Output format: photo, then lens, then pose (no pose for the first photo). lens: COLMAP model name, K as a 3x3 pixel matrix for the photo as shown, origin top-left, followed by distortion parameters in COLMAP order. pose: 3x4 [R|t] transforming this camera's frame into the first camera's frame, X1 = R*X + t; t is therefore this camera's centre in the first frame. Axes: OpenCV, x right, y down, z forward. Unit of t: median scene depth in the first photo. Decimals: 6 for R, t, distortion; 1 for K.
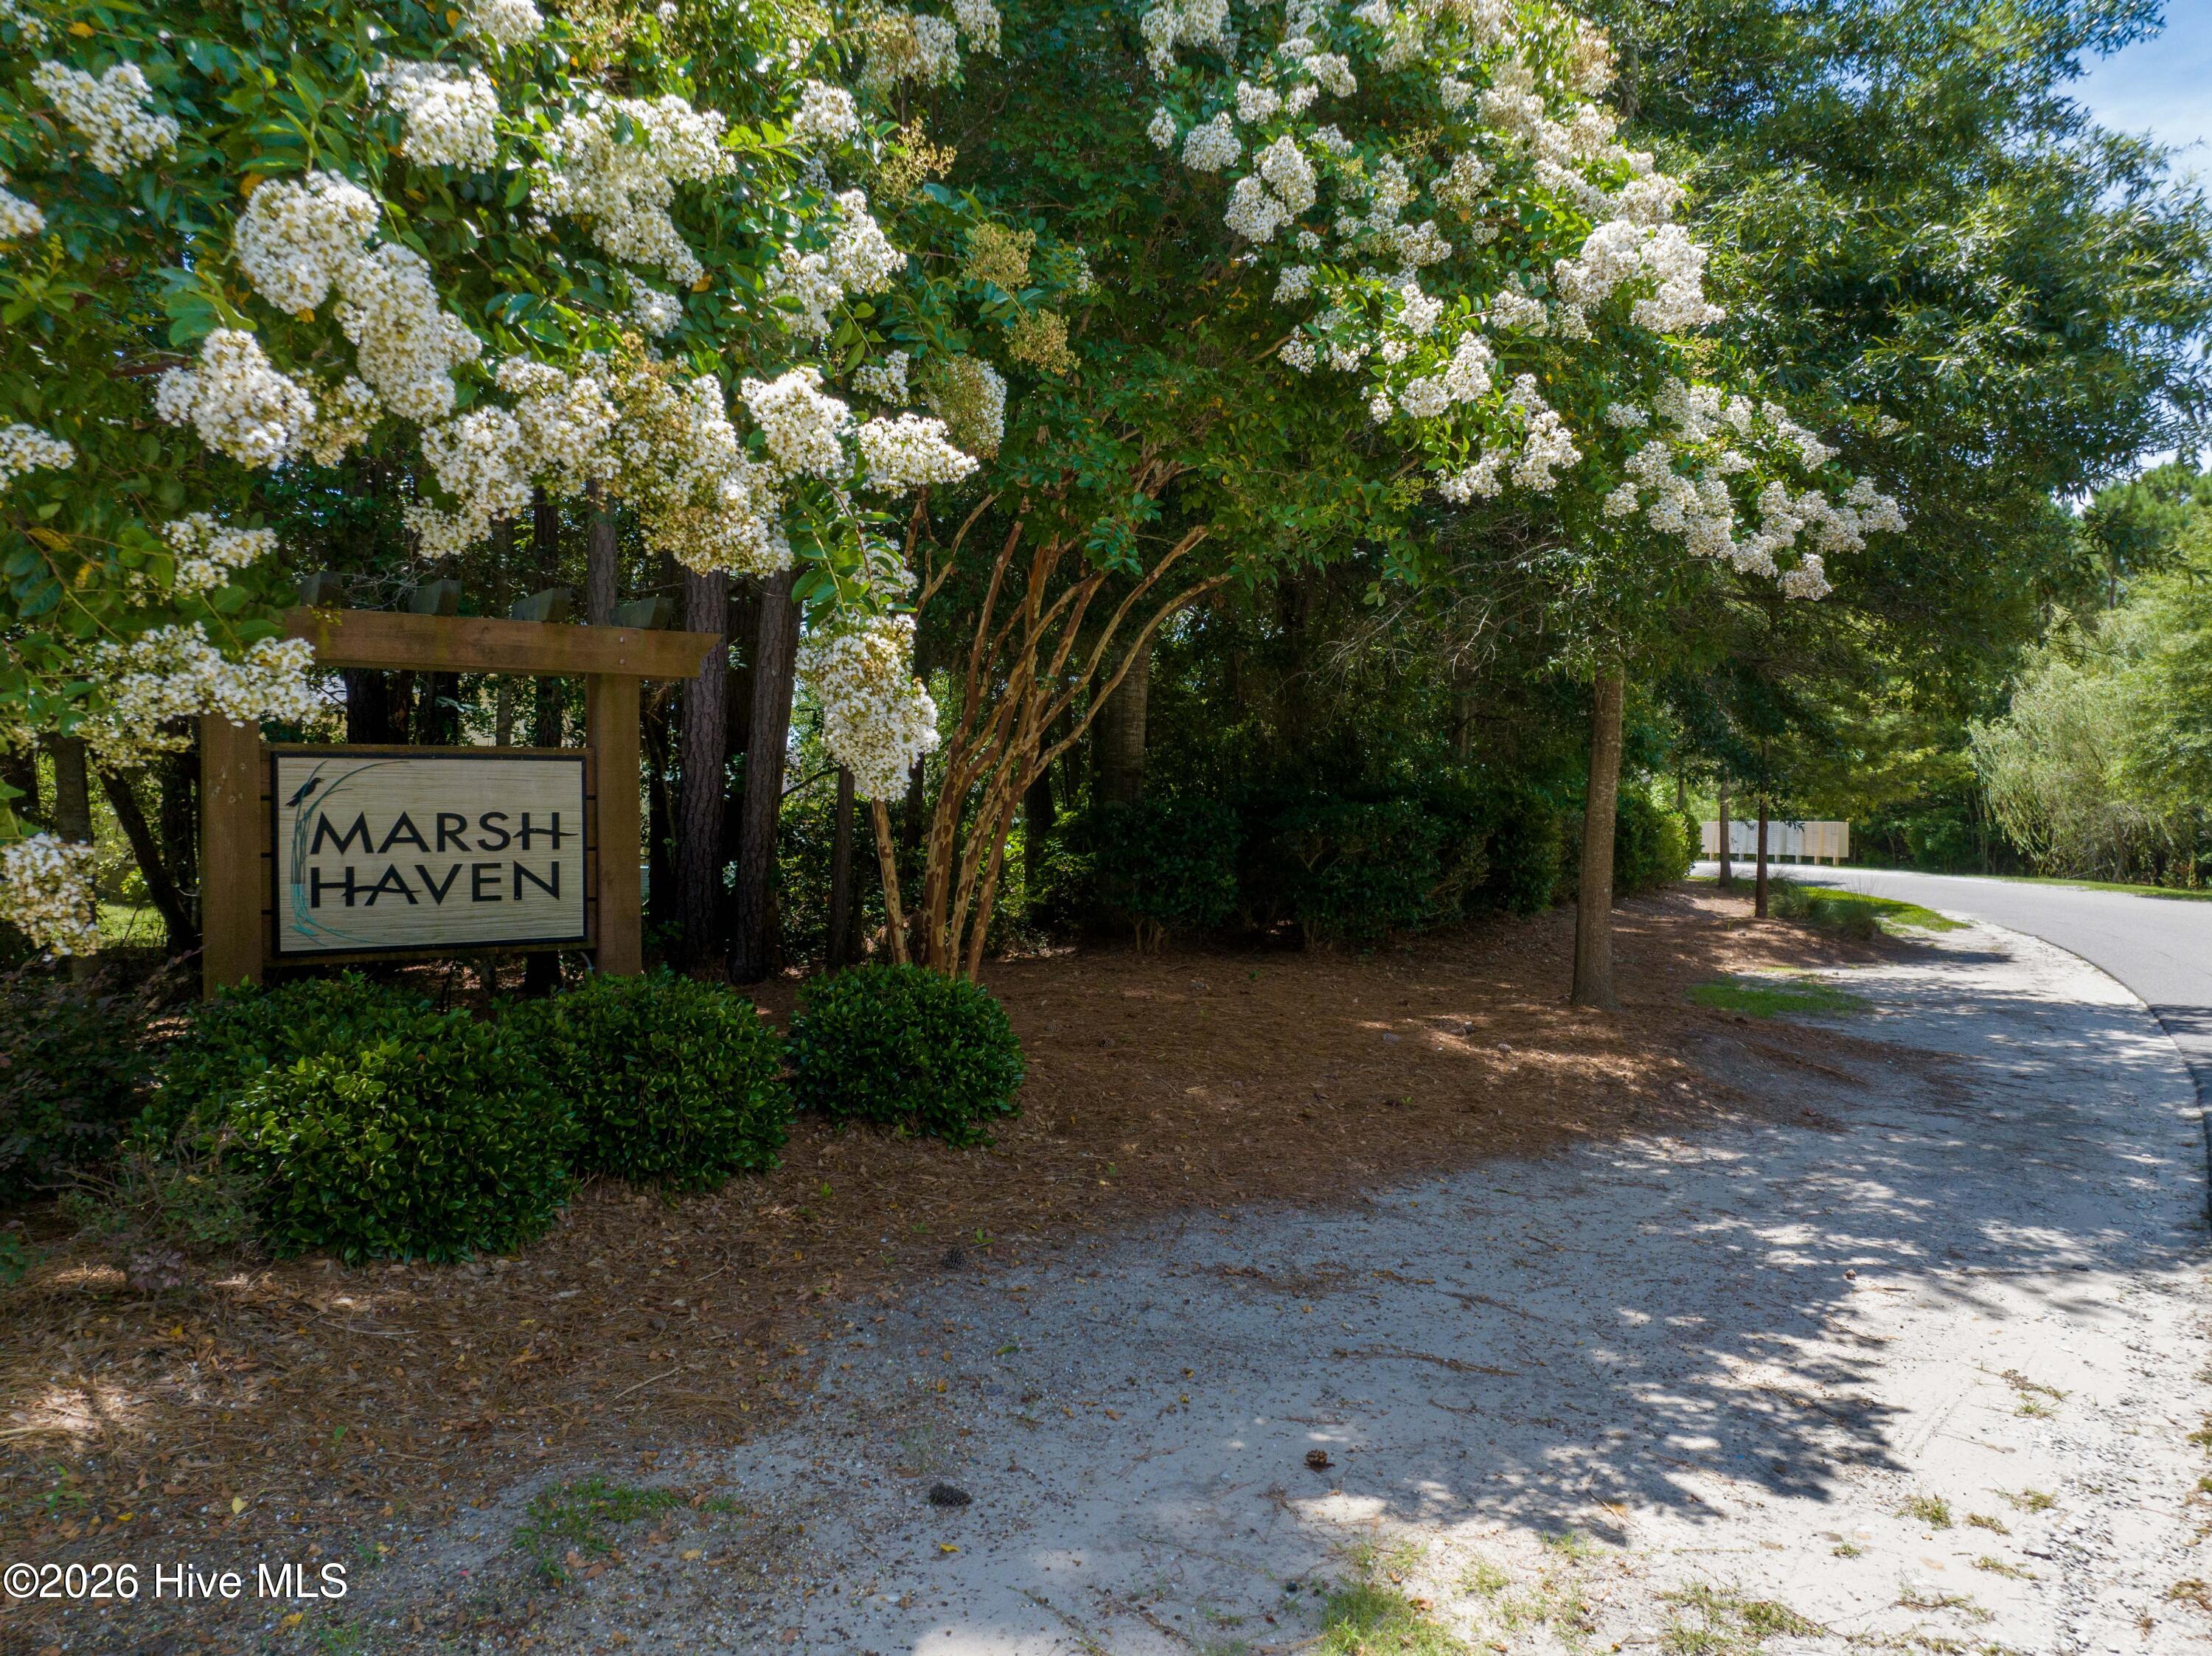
lens RADIAL K [[1558.5, 0, 1106.3], [0, 1558.5, 820.6], [0, 0, 1]] dist [-0.028277, 0.014142]
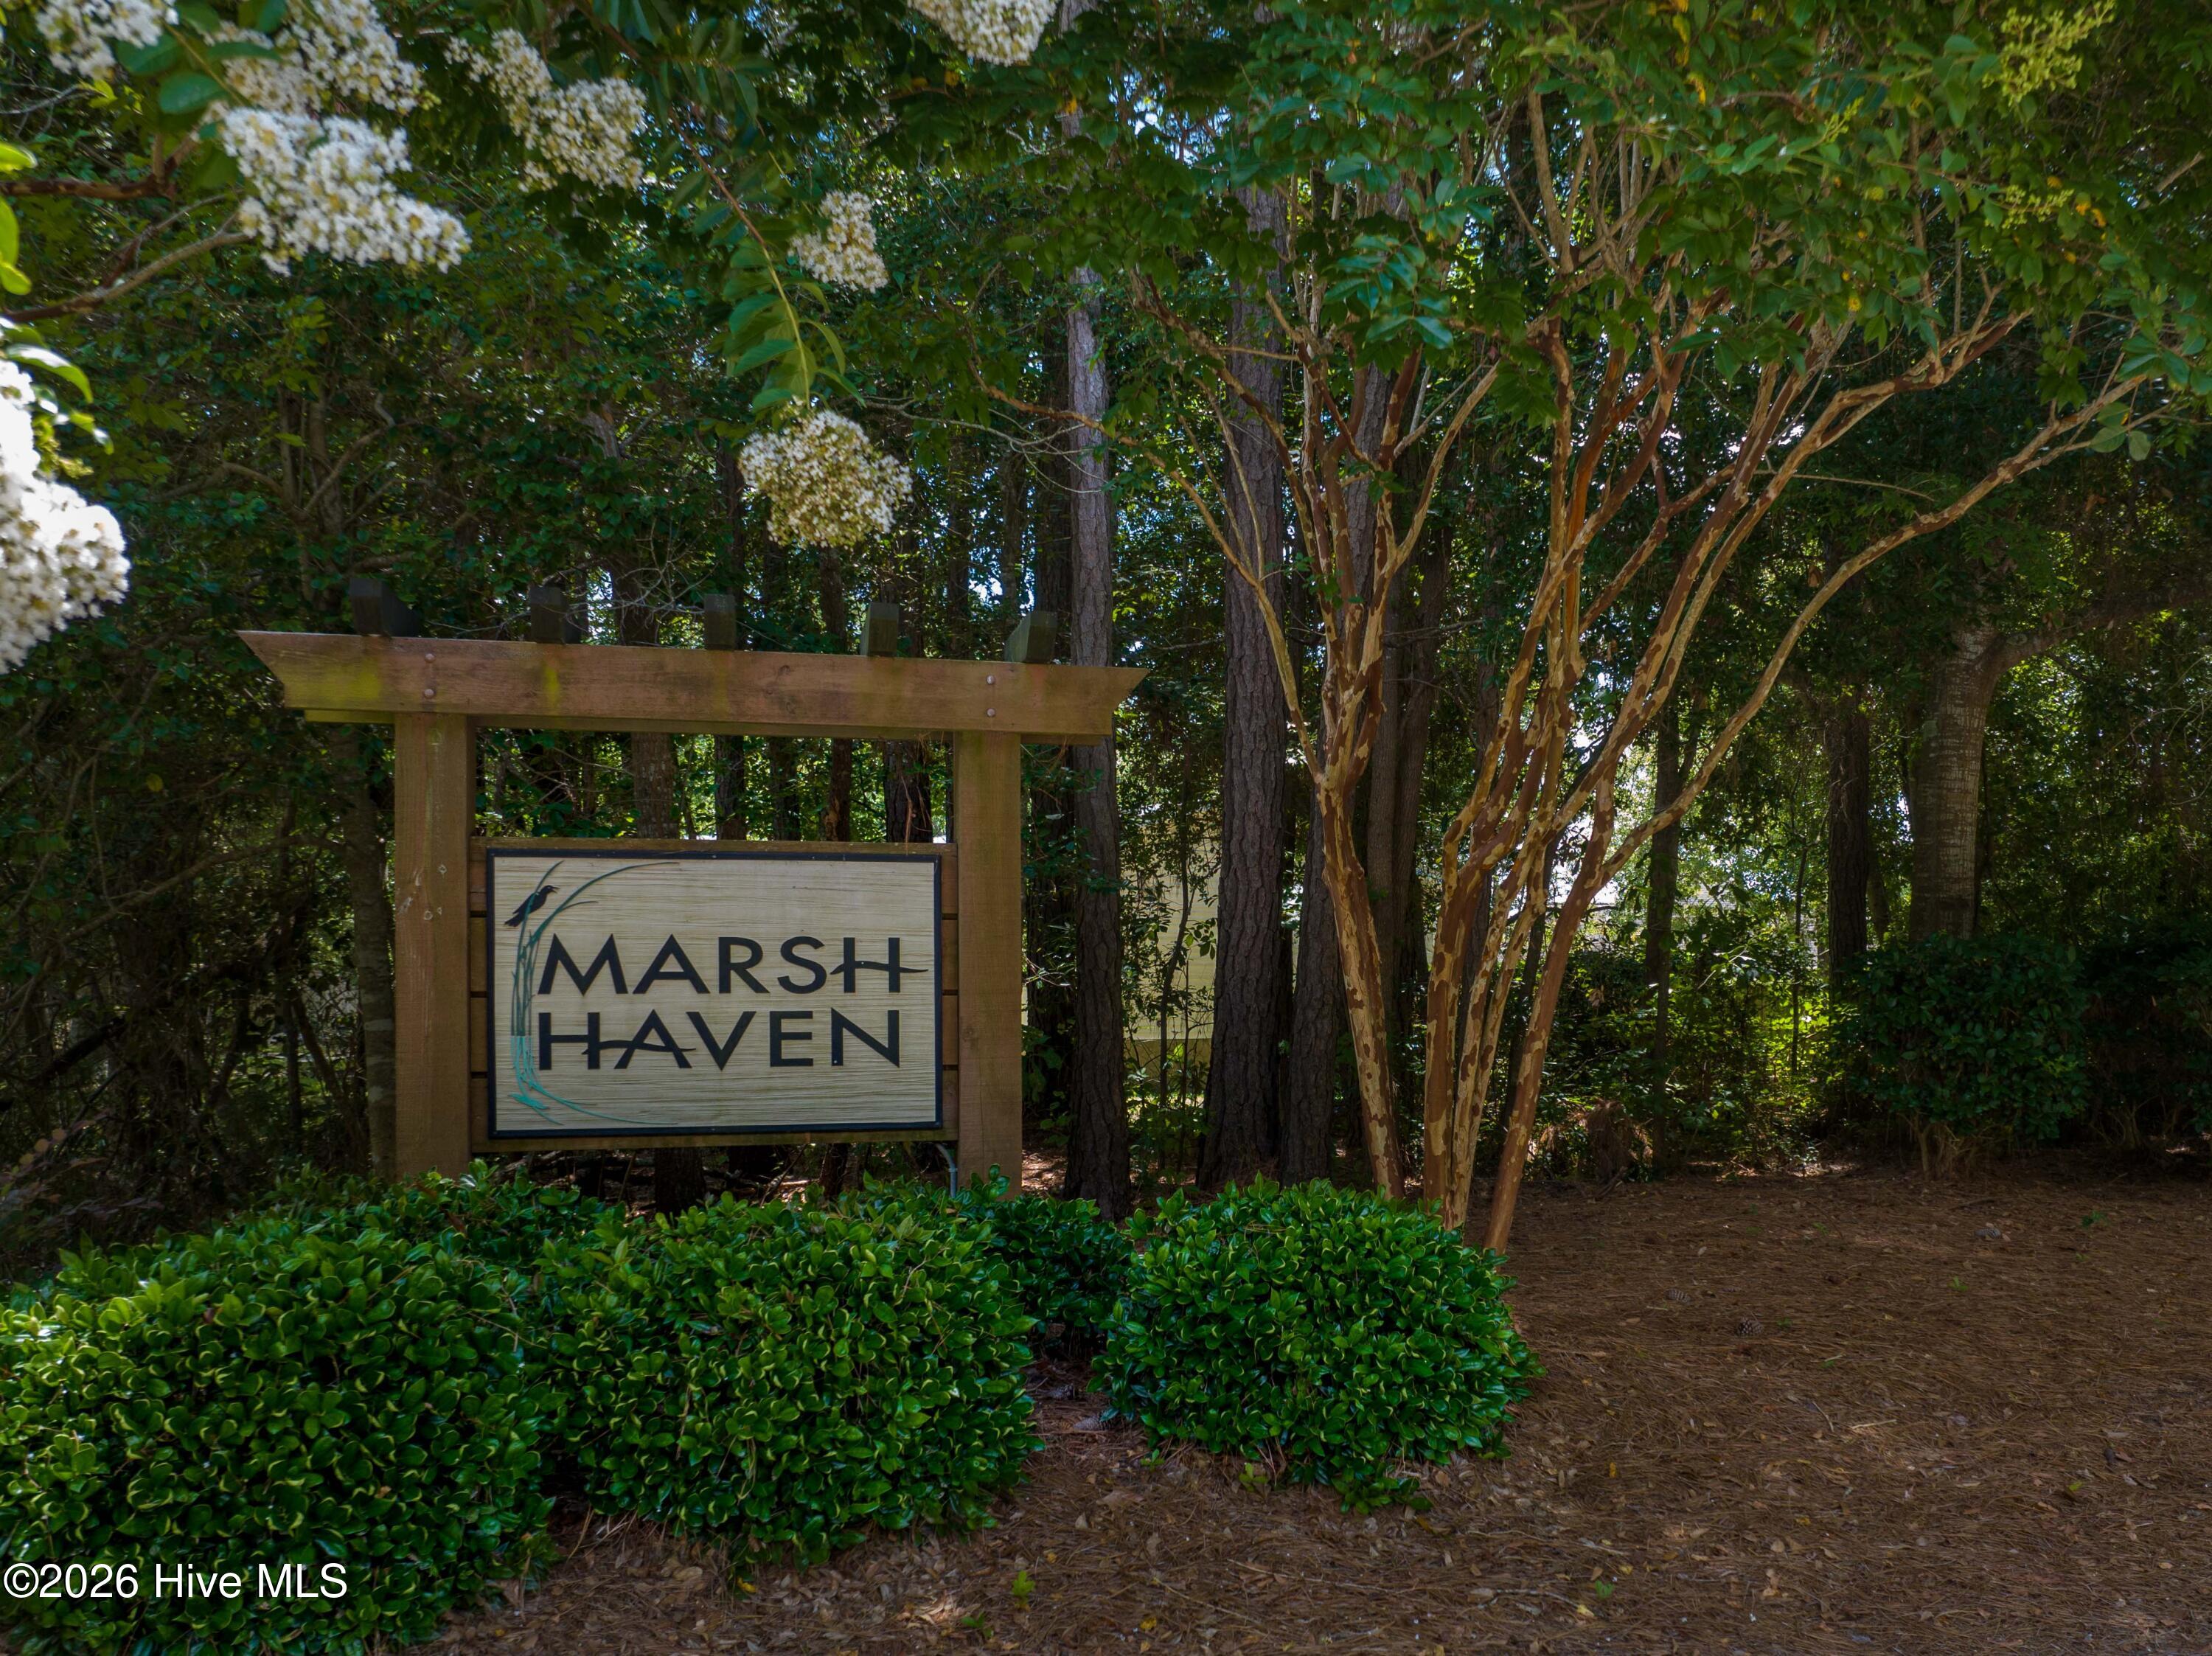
lens RADIAL K [[2182.3, 0, 1105.3], [0, 2182.3, 838.2], [0, 0, 1]] dist [-0.001937, 0.000000]
pose [[0.937752, -0.015544, -0.346958, 0.071296], [-0.005634, 0.998186, -0.059947, 0.008510], [0.347260, 0.058171, 0.935963, 0.144712]]
